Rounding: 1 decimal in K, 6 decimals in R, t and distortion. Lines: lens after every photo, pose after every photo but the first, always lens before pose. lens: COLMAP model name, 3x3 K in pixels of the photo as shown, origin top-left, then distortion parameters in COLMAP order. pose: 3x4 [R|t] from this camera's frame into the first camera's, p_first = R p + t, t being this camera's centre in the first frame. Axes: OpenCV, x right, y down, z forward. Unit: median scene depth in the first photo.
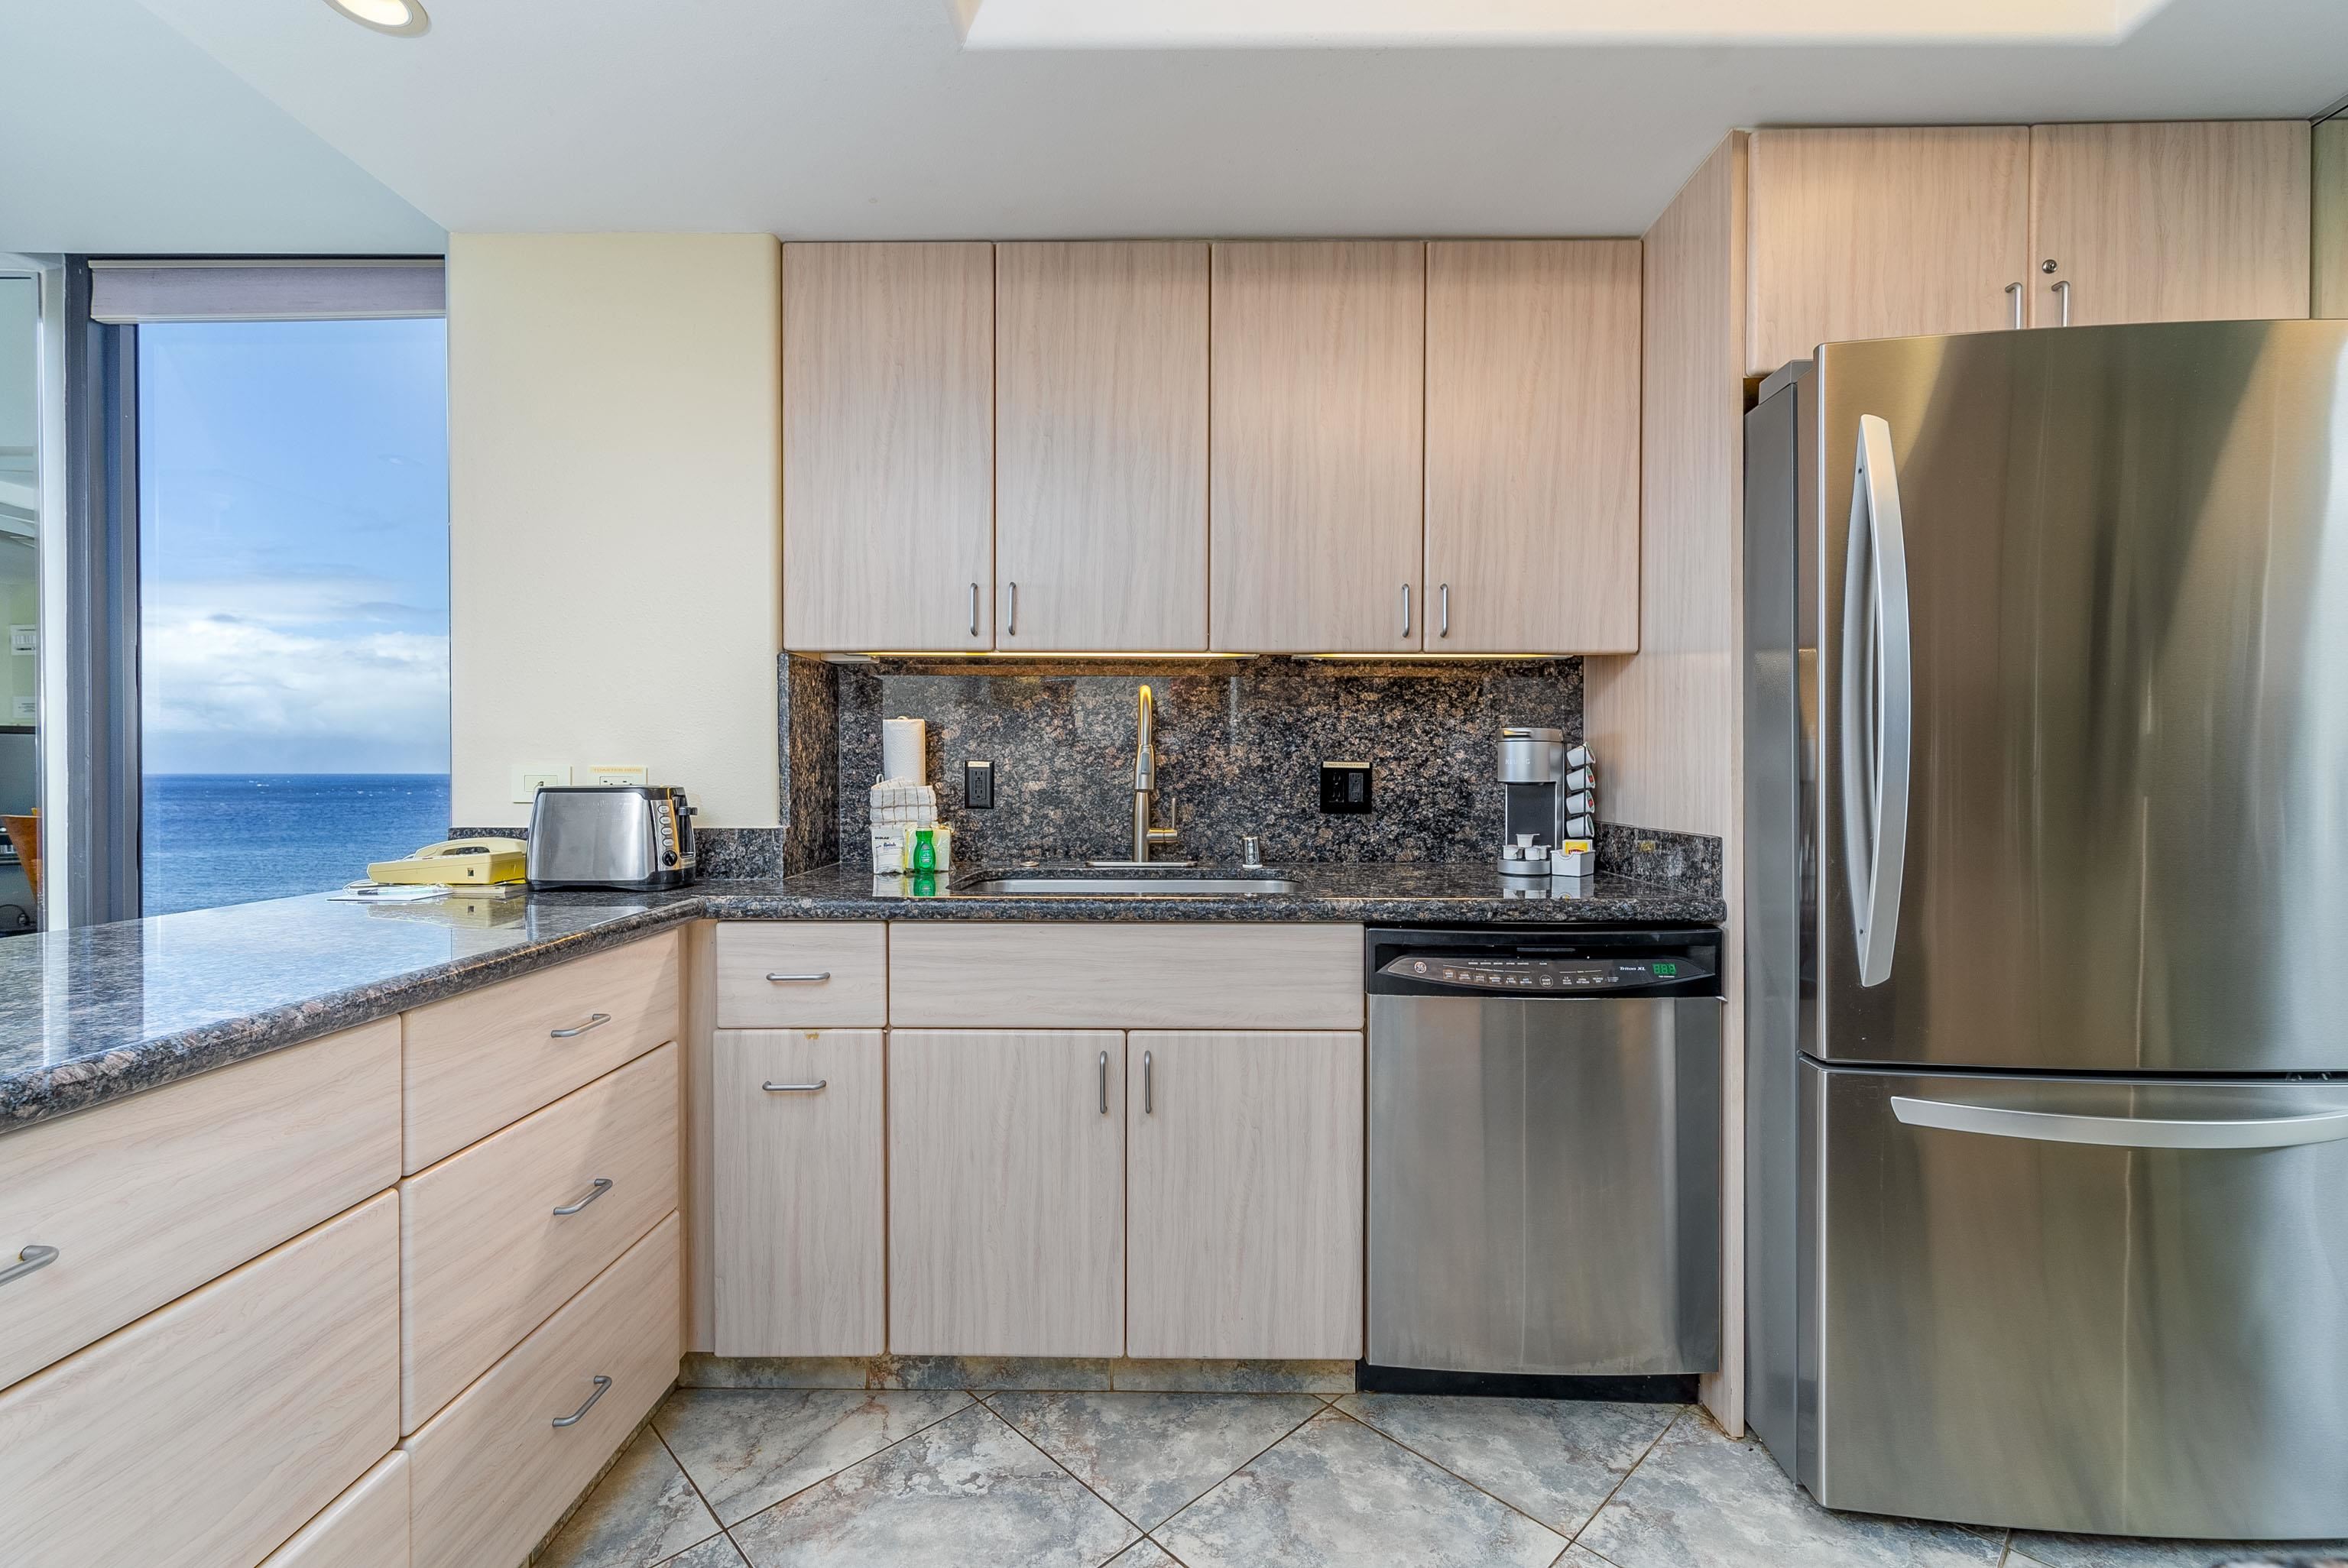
lens RADIAL K [[1014.6, 0, 1172.2], [0, 1014.6, 781.6], [0, 0, 1]] dist [-0.001288, 0.000278]
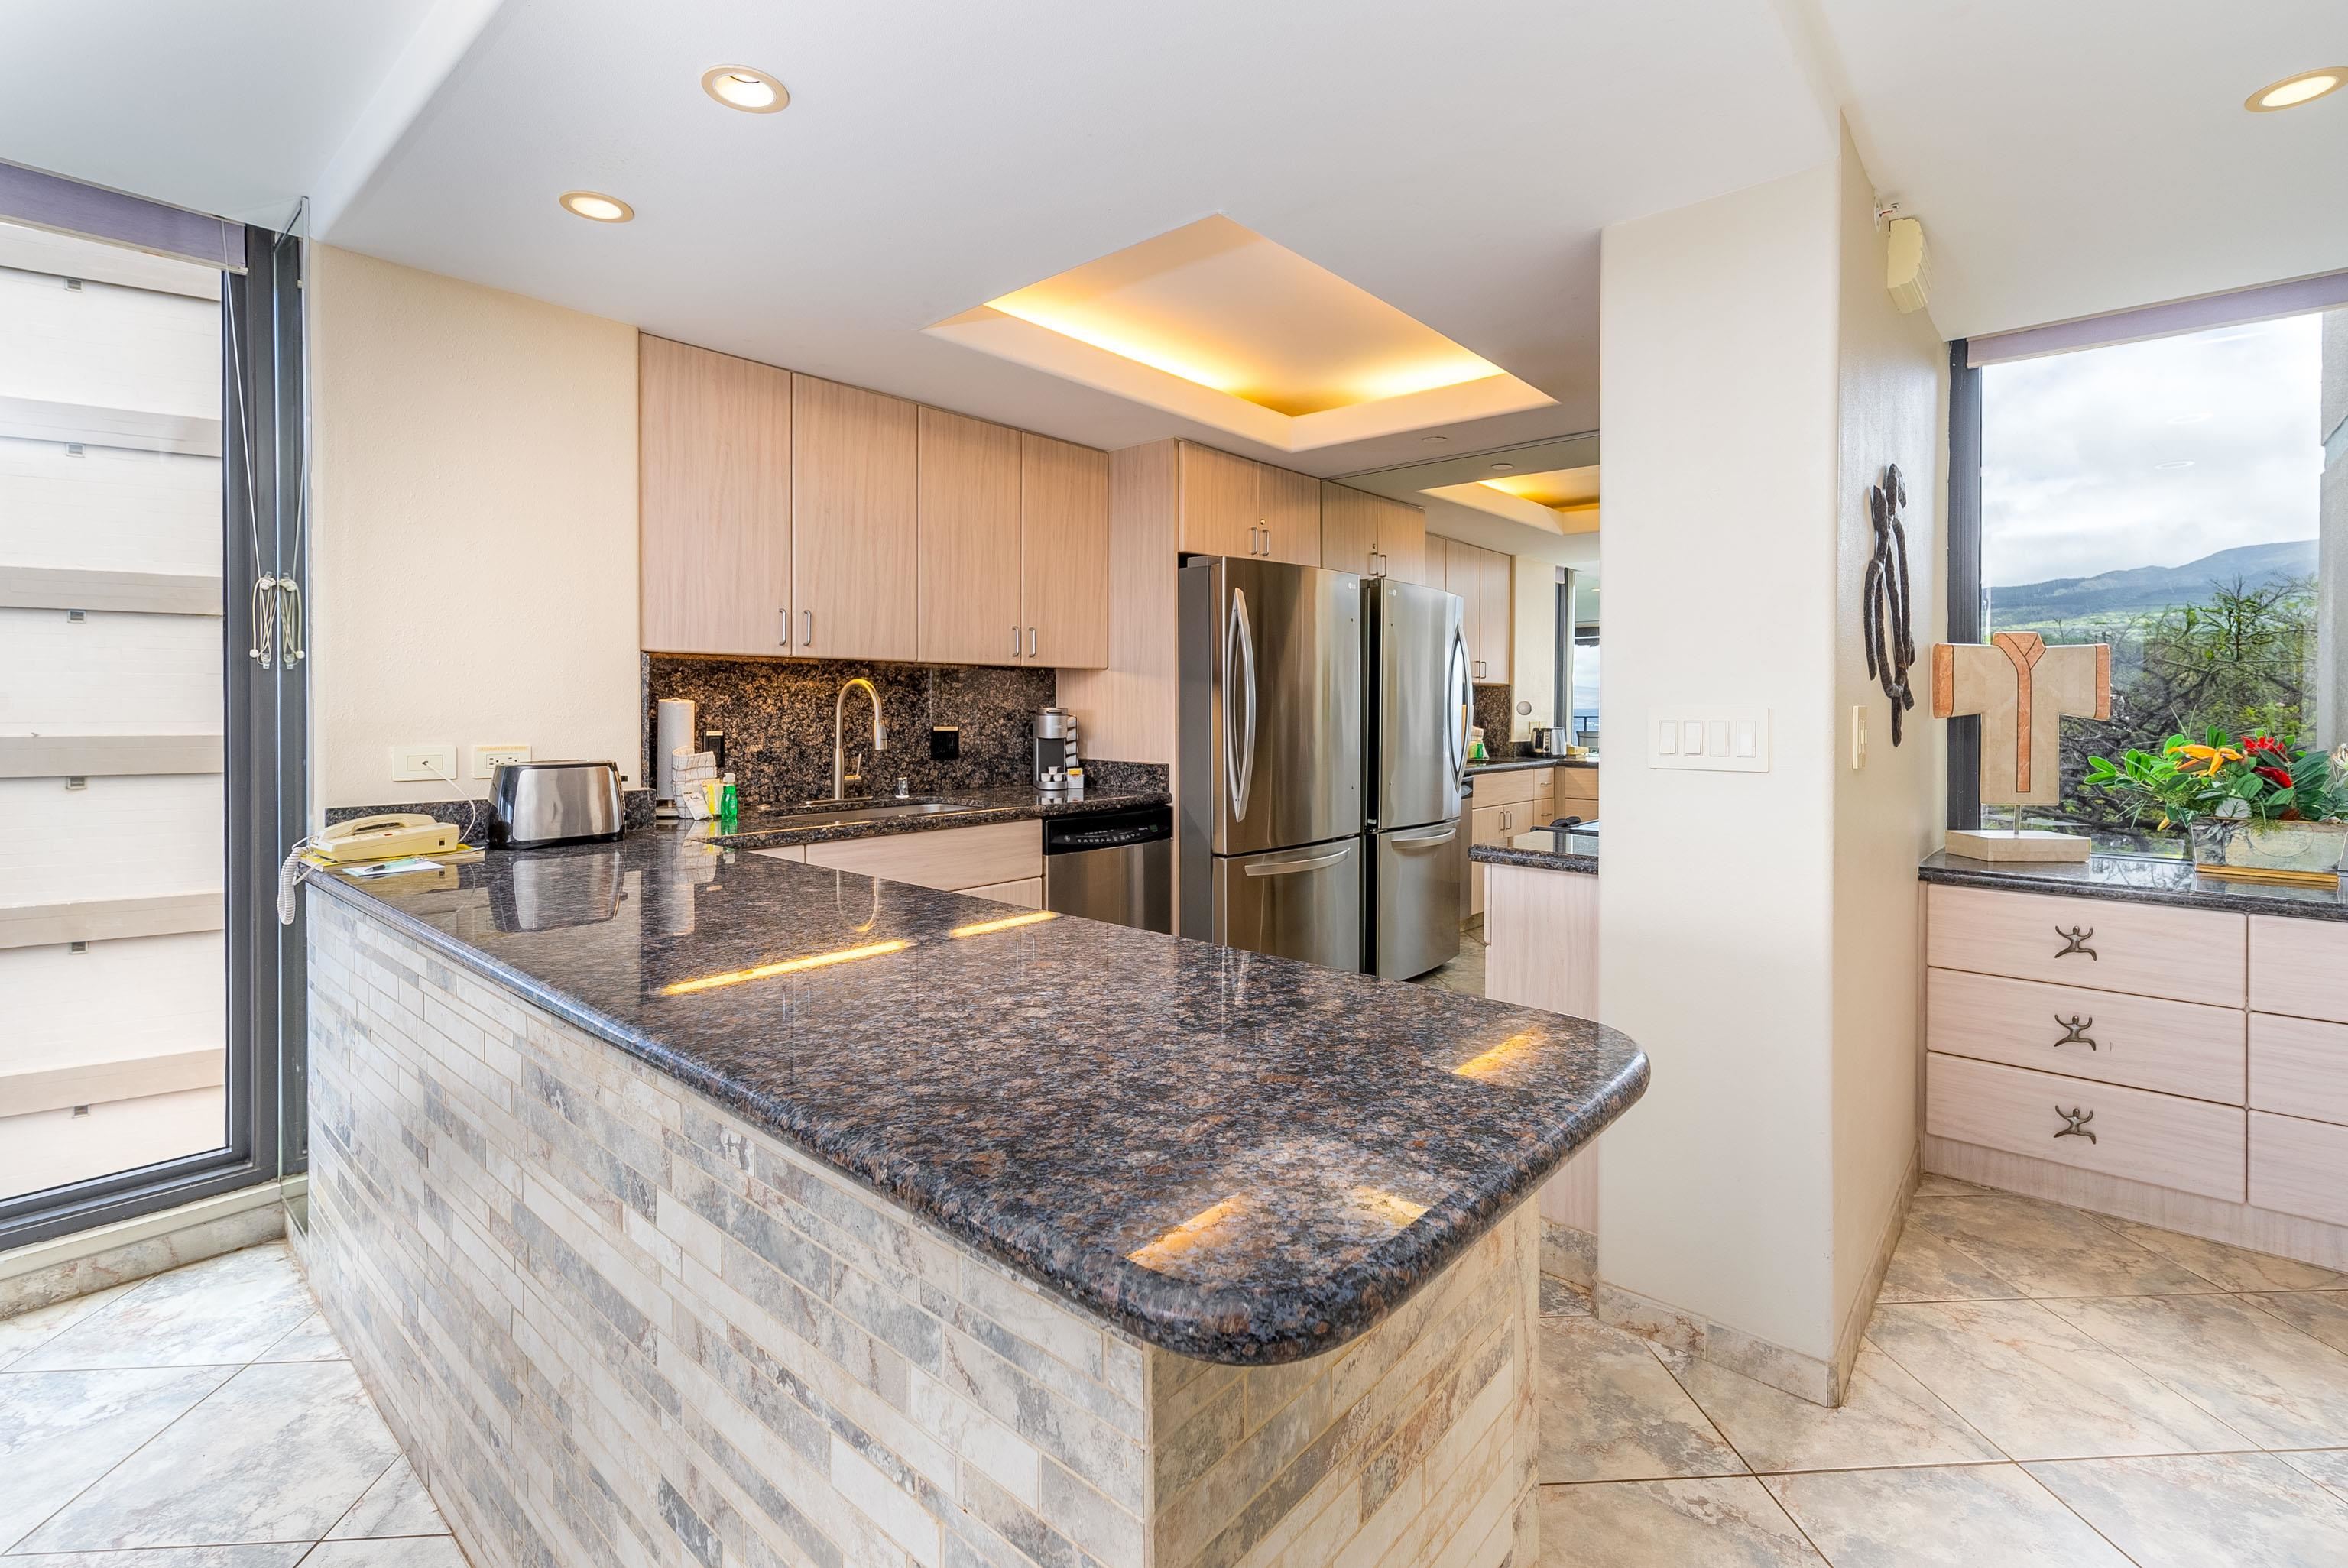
lens RADIAL K [[1034.4, 0, 1184.2], [0, 1034.4, 708.5], [0, 0, 1]] dist [0.000879, 0.000064]
pose [[0.644639, -0.004108, 0.764476, -0.893573], [0.006418, 0.999979, -0.000038, -0.049149], [-0.764460, 0.004930, 0.644652, -0.348589]]
